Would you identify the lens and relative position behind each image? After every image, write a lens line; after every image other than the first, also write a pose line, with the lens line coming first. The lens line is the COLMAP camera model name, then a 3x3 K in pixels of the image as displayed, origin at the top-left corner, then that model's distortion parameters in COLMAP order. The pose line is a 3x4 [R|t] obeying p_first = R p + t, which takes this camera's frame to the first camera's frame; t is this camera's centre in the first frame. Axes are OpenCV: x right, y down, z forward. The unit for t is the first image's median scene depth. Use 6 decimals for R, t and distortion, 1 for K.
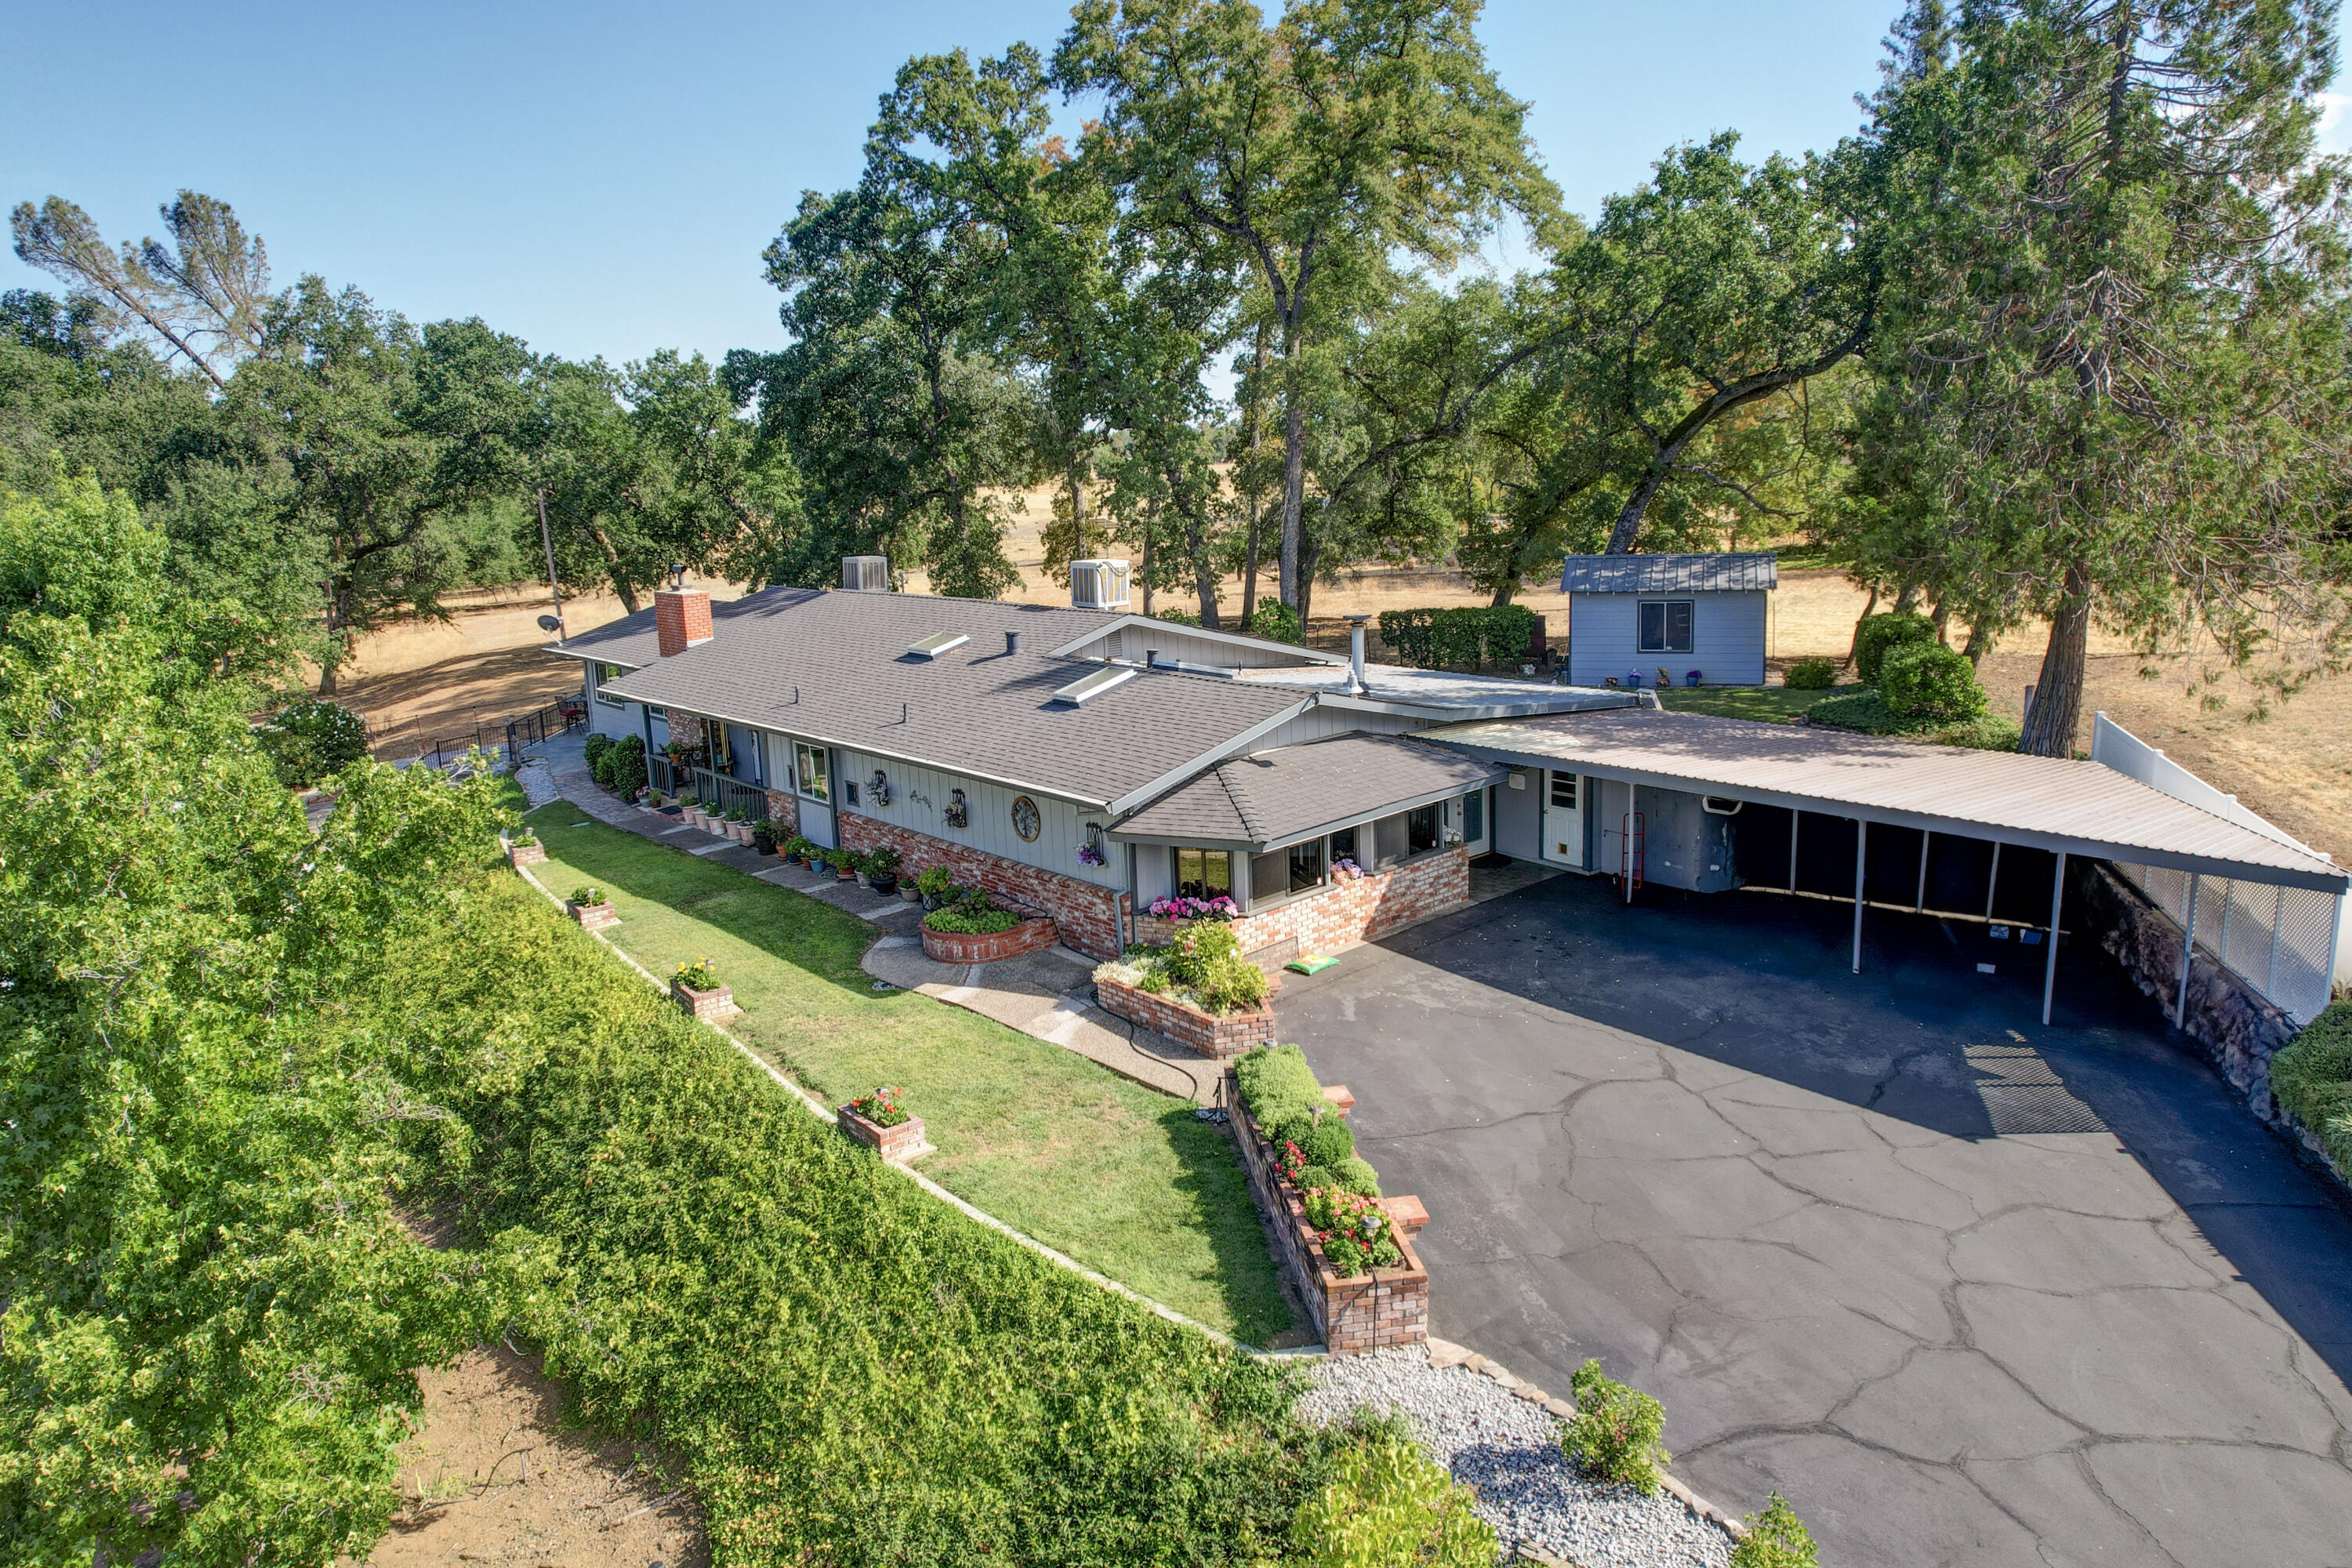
lens RADIAL K [[1107.0, 0, 1170.4], [0, 1107.0, 738.0], [0, 0, 1]] dist [0.000093, 0.000078]
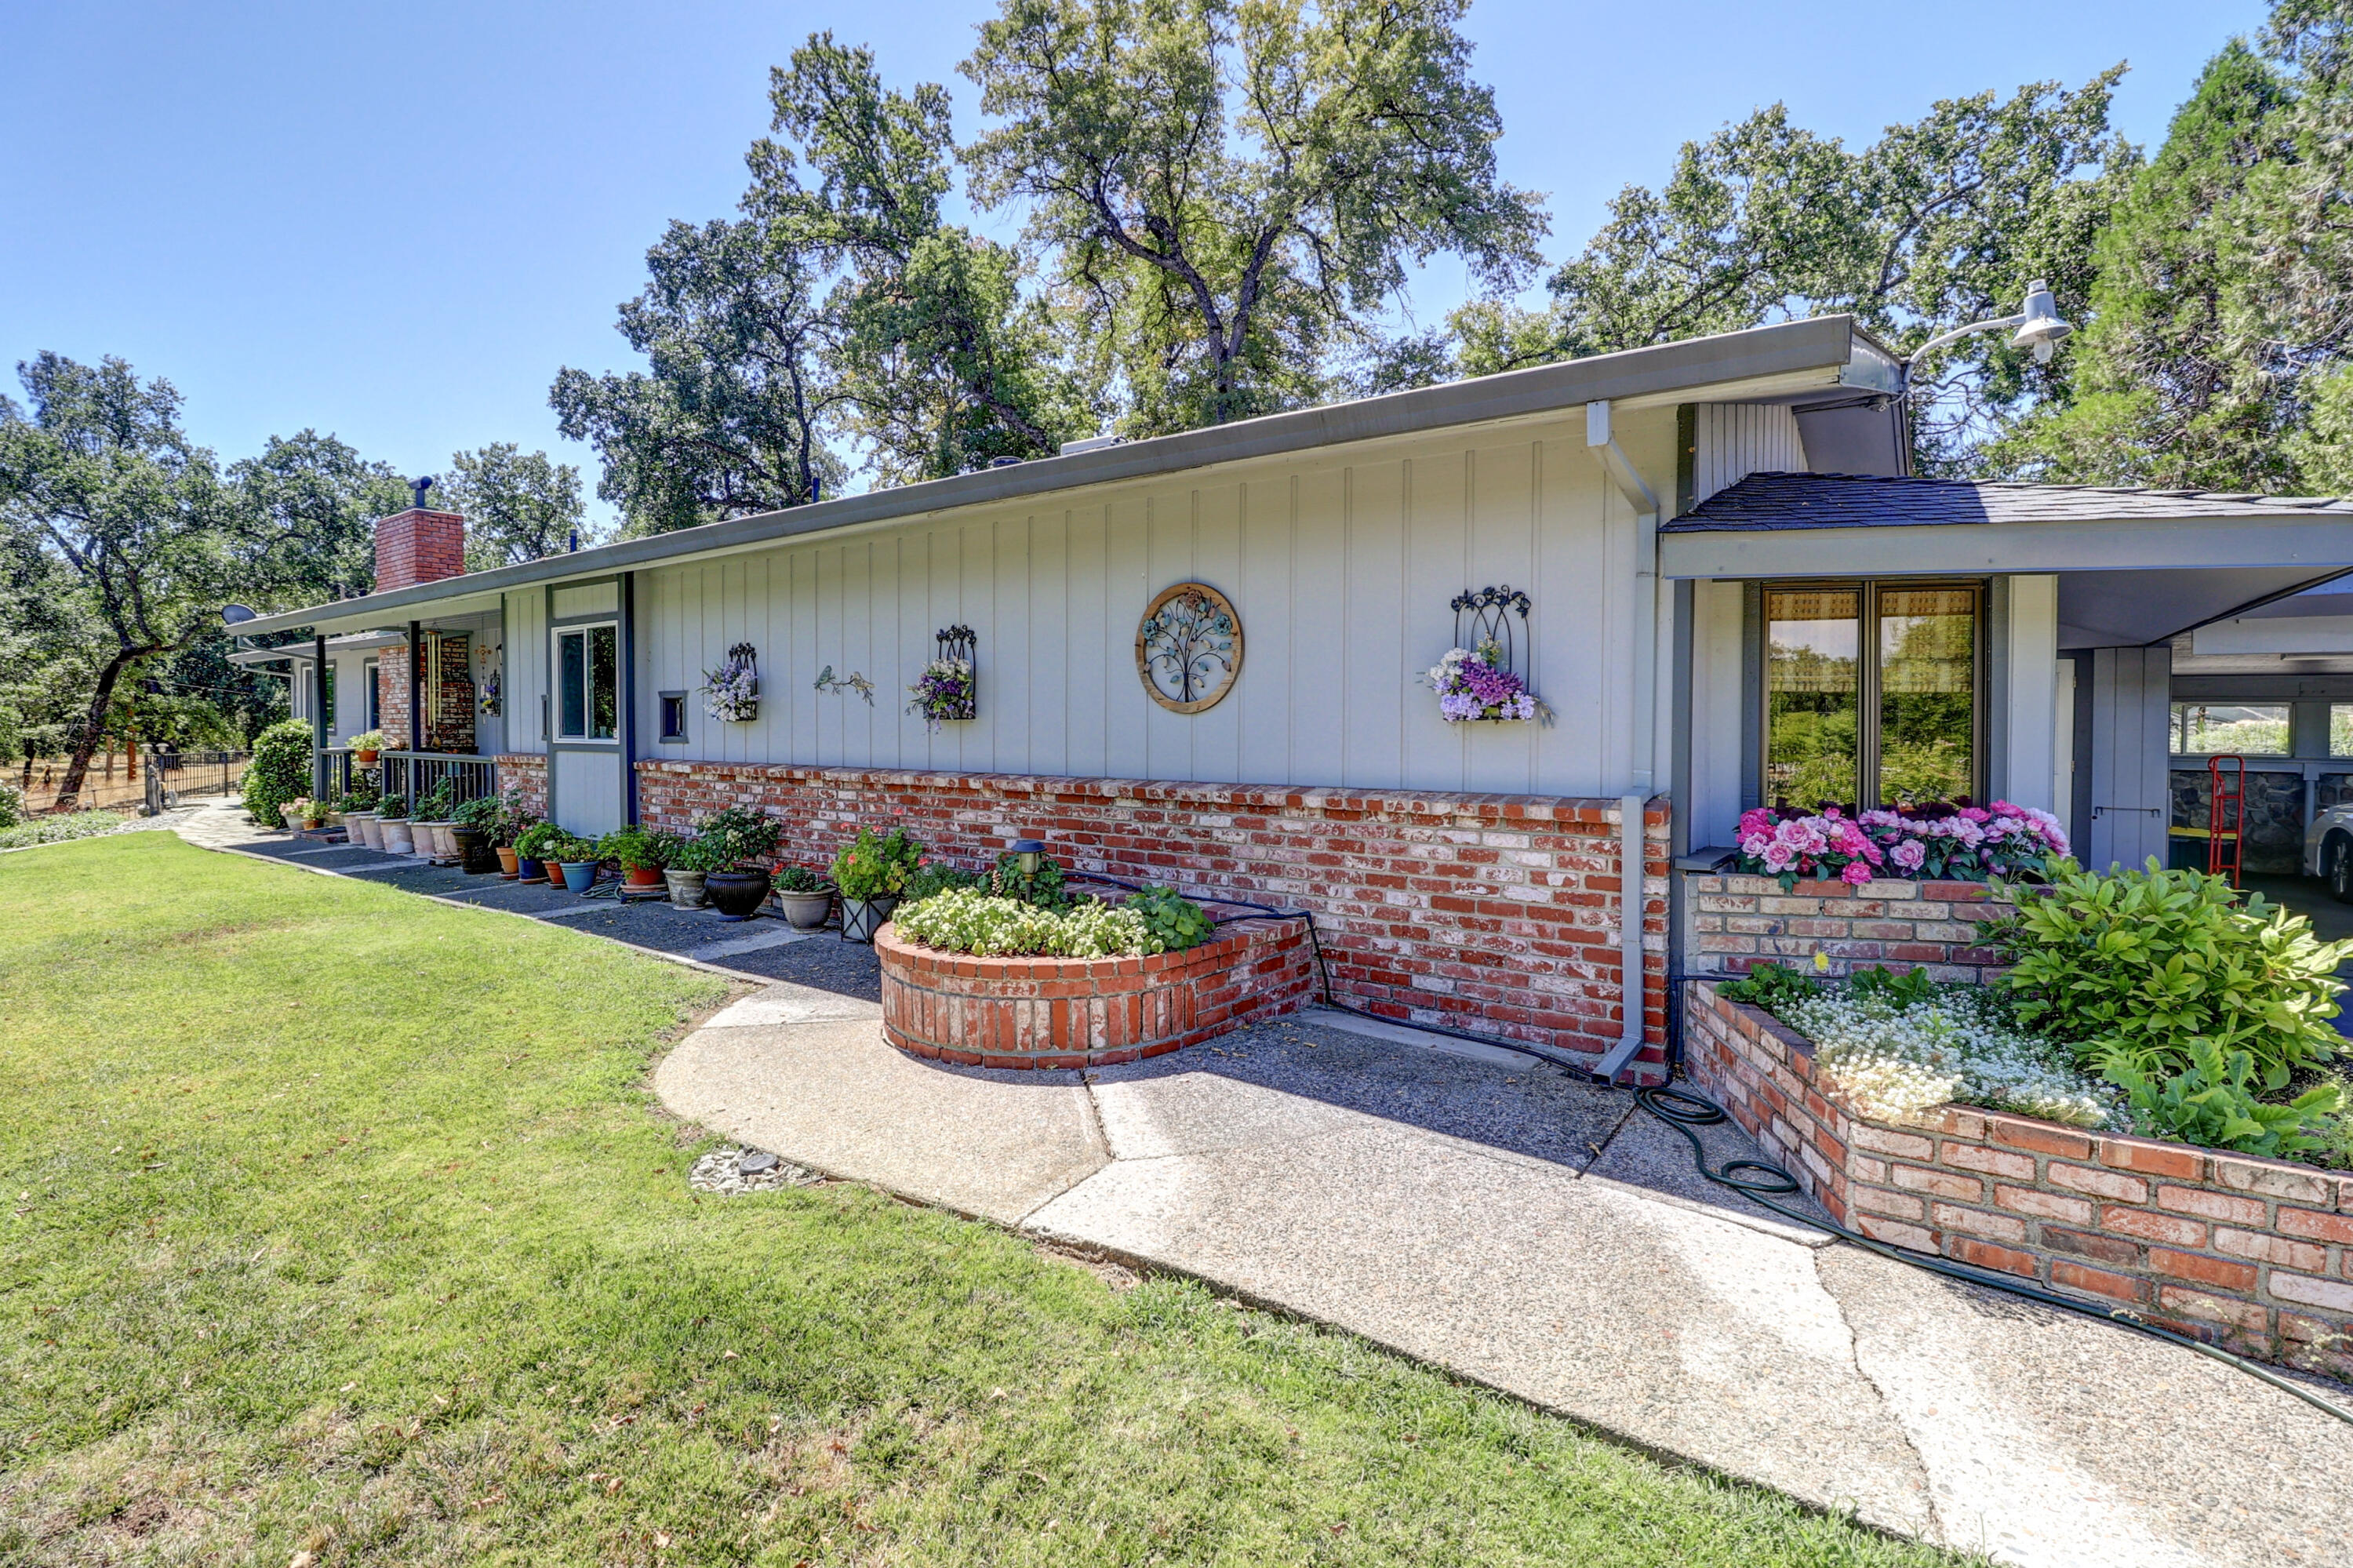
lens RADIAL K [[1107.5, 0, 1170.8], [0, 1107.5, 737.9], [0, 0, 1]] dist [0.000093, 0.000078]
pose [[0.991604, 0.028685, 0.126091, -0.140148], [-0.012037, 0.991328, -0.130860, 0.116351], [-0.128751, 0.128243, 0.983350, 0.522781]]
